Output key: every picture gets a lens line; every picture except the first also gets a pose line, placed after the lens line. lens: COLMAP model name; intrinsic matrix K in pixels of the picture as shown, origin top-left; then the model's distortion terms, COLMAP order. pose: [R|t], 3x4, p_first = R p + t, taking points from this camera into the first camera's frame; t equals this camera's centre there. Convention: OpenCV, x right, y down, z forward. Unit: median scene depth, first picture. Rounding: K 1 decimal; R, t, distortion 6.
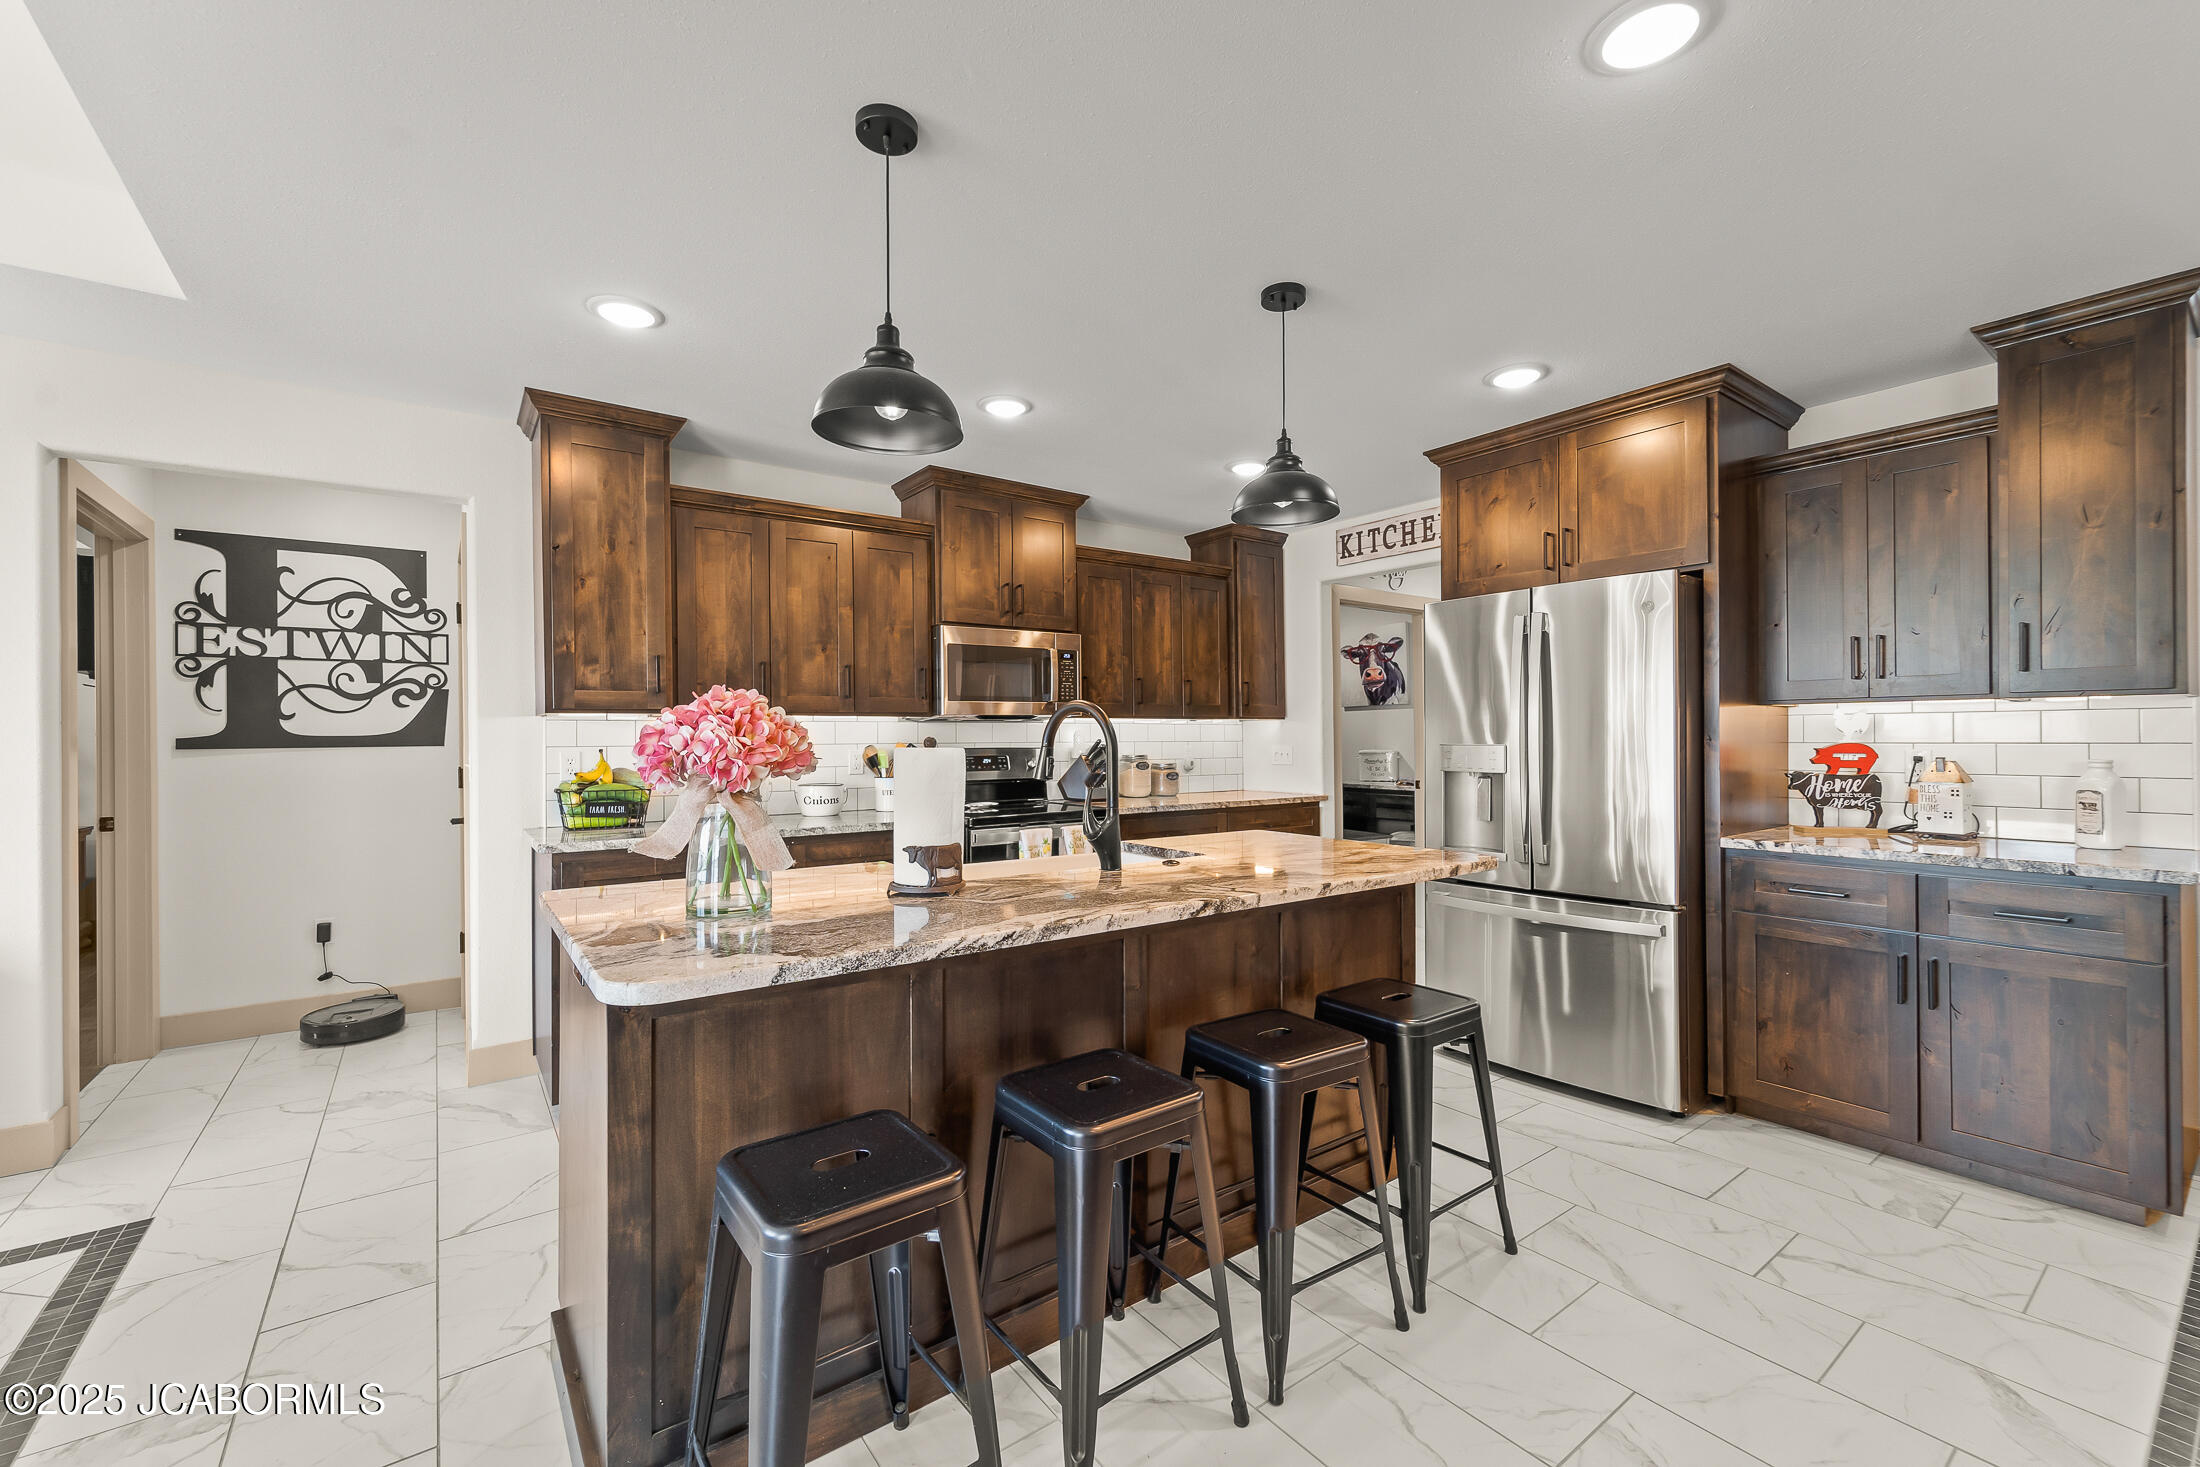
lens RADIAL K [[911.0, 0, 1091.0], [0, 911.0, 736.1], [0, 0, 1]] dist [-0.001317, -0.001109]
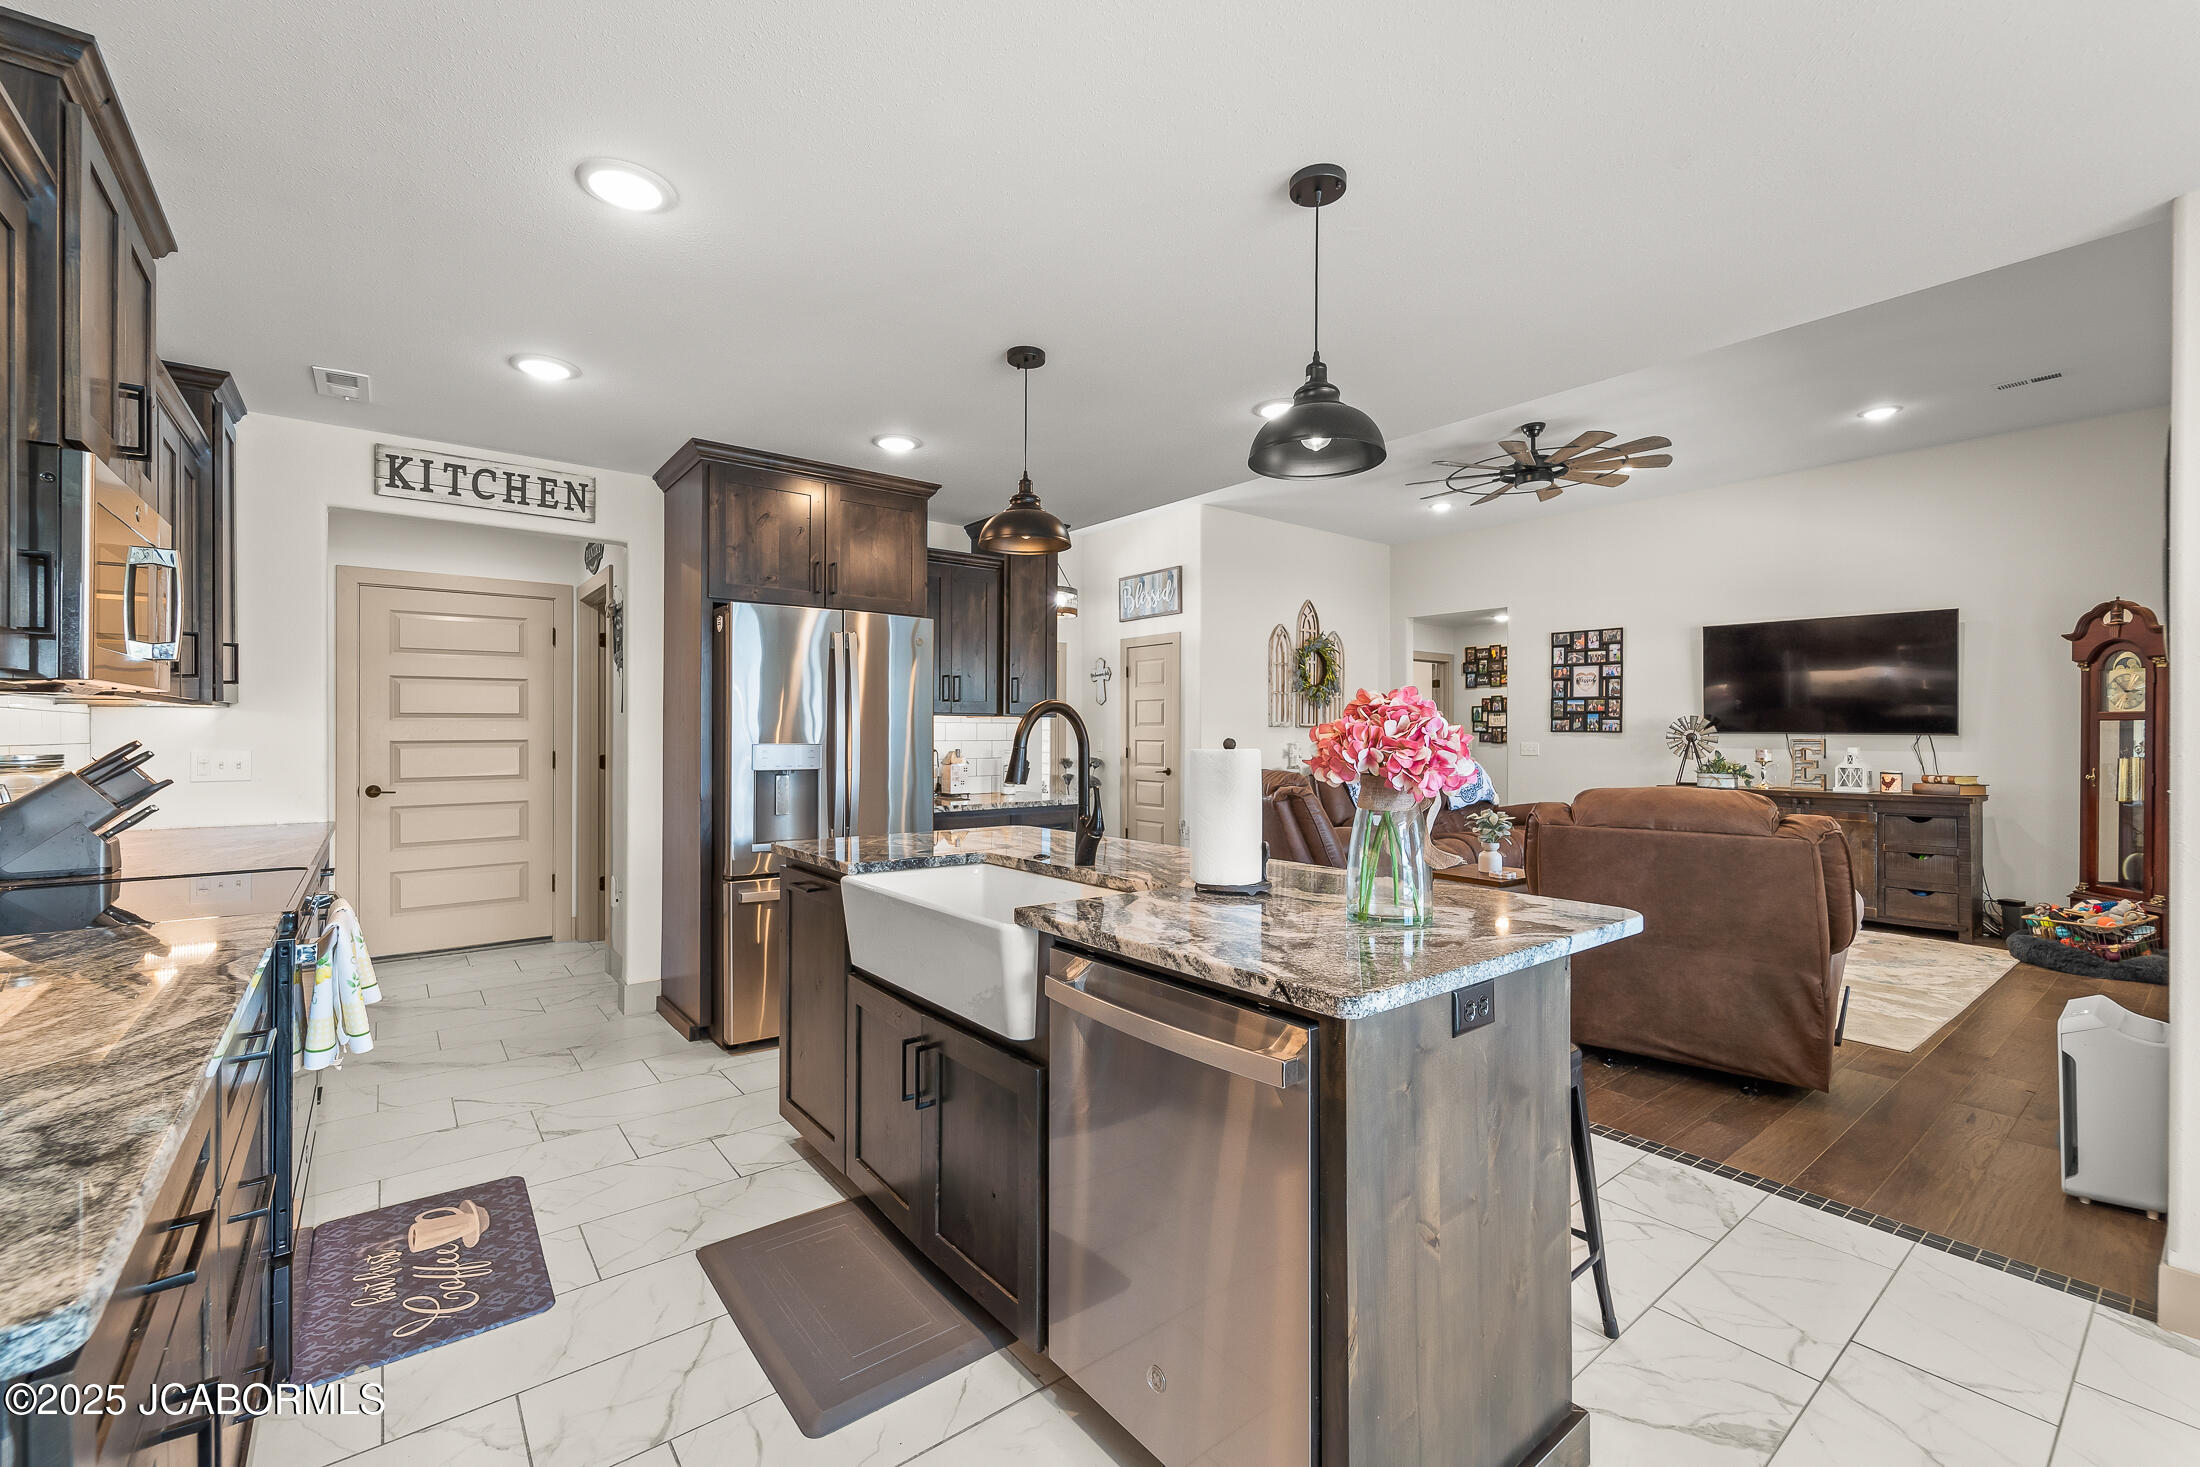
lens RADIAL K [[911.0, 0, 1091.0], [0, 911.0, 736.1], [0, 0, 1]] dist [-0.001317, -0.001109]
pose [[-0.032890, 0.004257, 0.999450, -0.930972], [-0.004583, 0.999980, -0.004410, 0.006778], [-0.999448, -0.004725, -0.032870, 0.946105]]
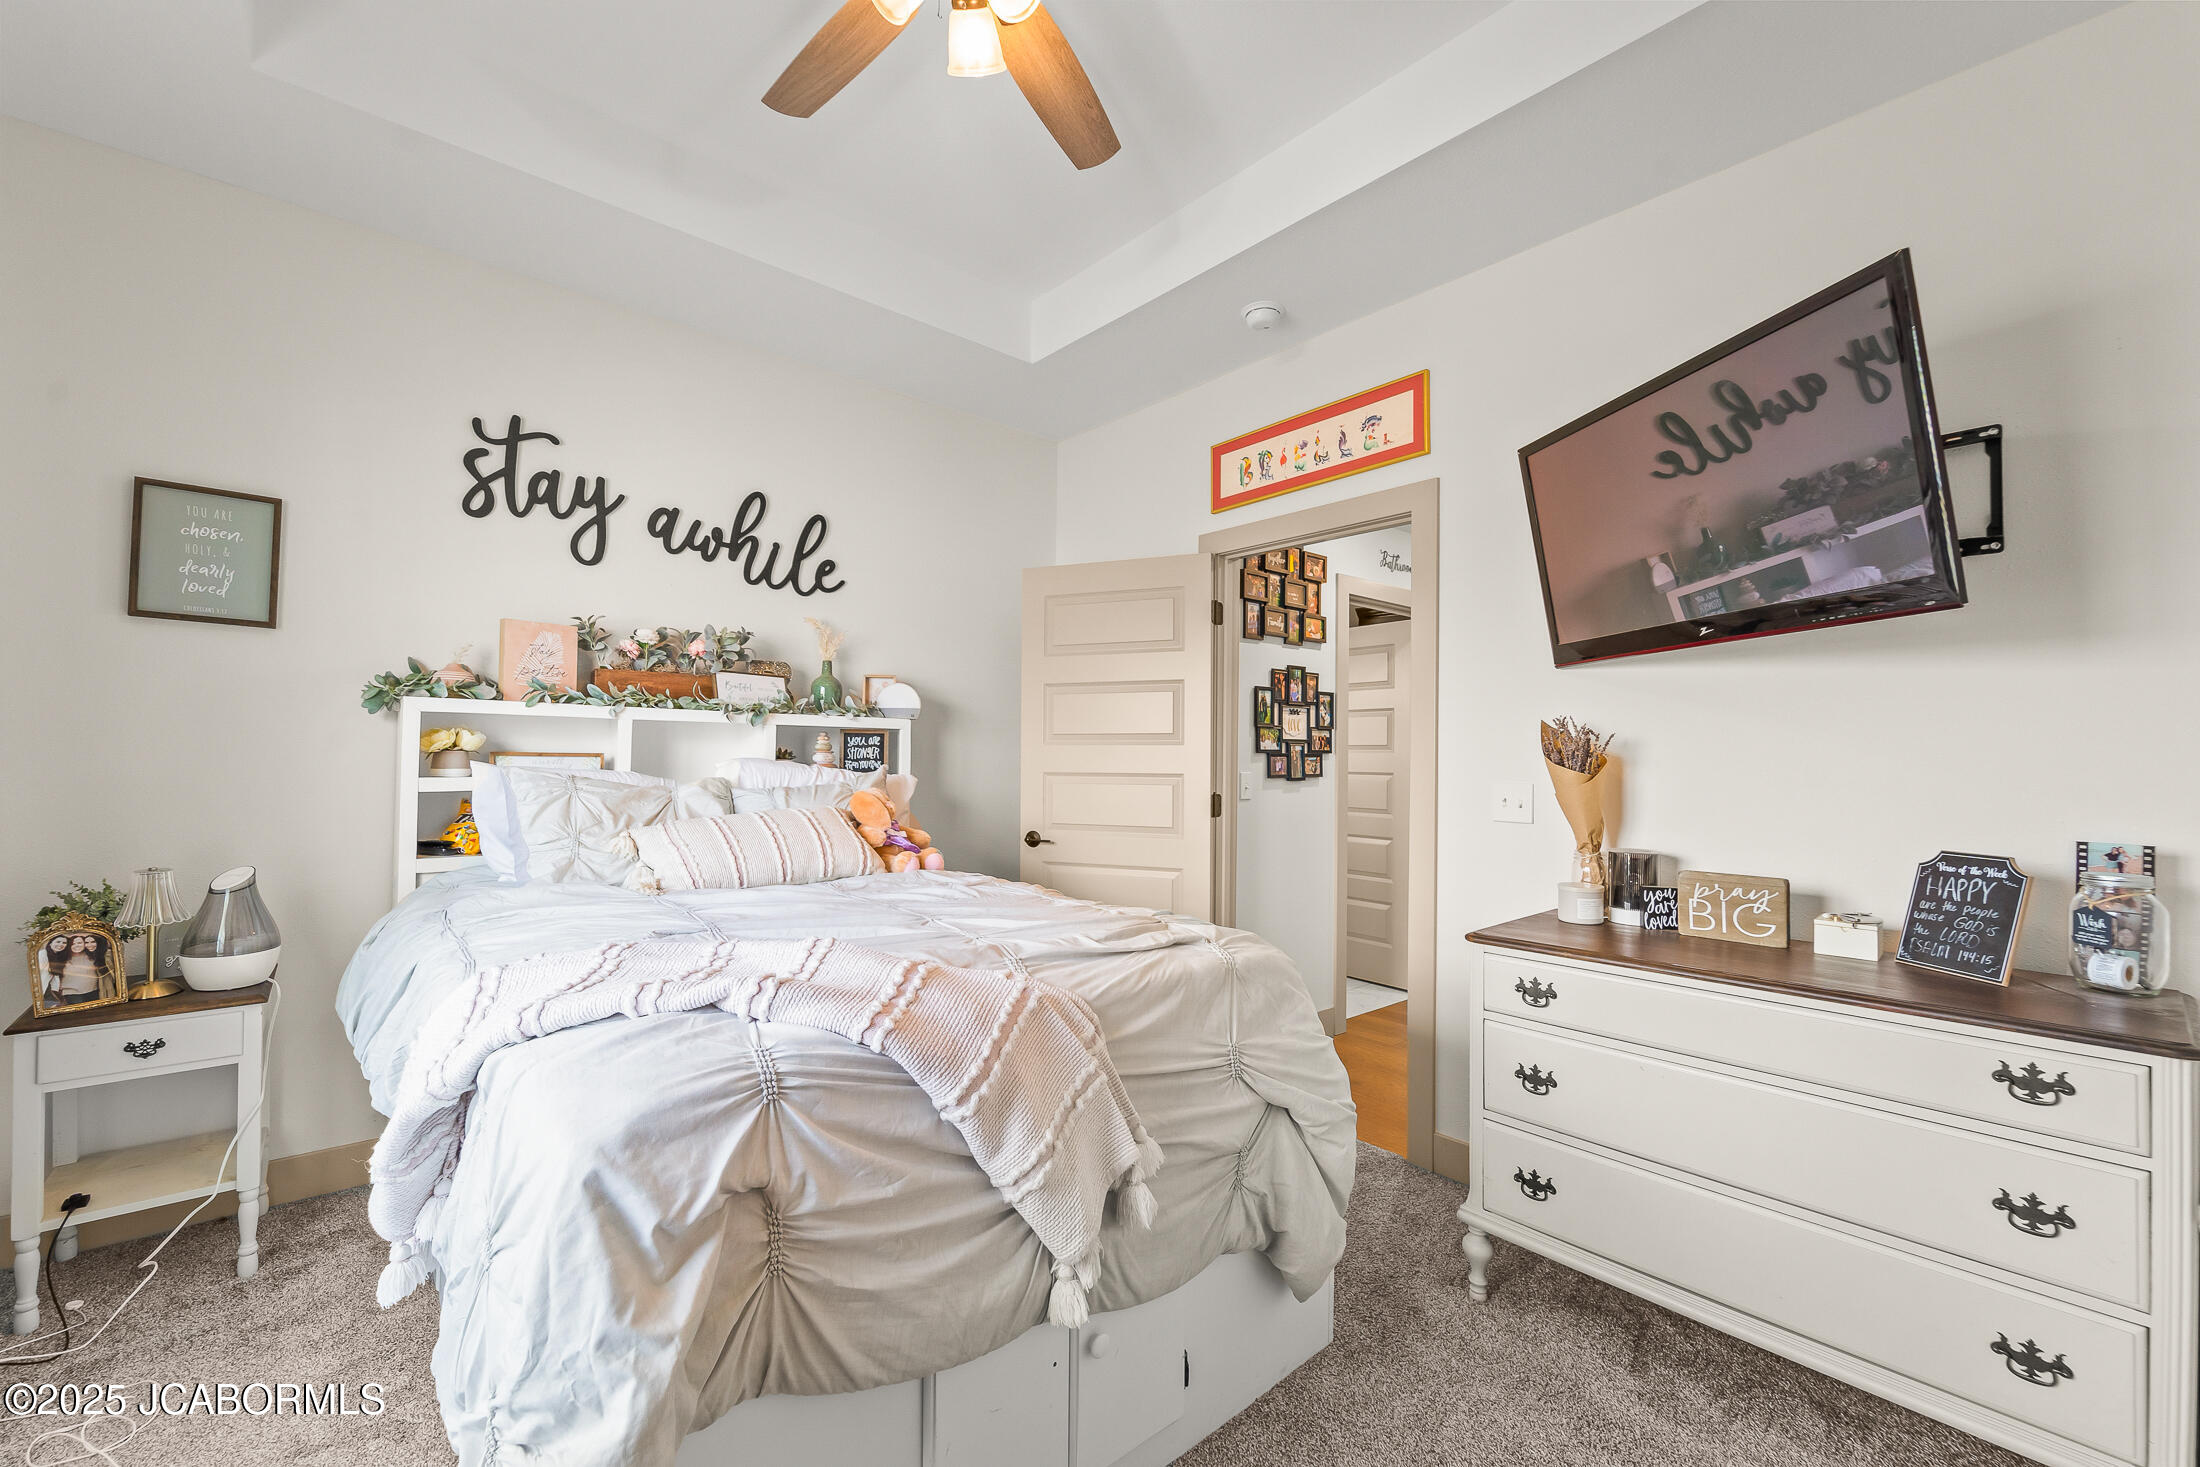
lens RADIAL K [[911.0, 0, 1091.0], [0, 911.0, 736.1], [0, 0, 1]] dist [-0.001317, -0.001109]
pose [[-0.993321, -0.007725, -0.115128, 3.459727], [-0.005242, 0.999747, -0.021861, -0.027720], [0.115268, -0.021111, -0.993110, 0.661049]]
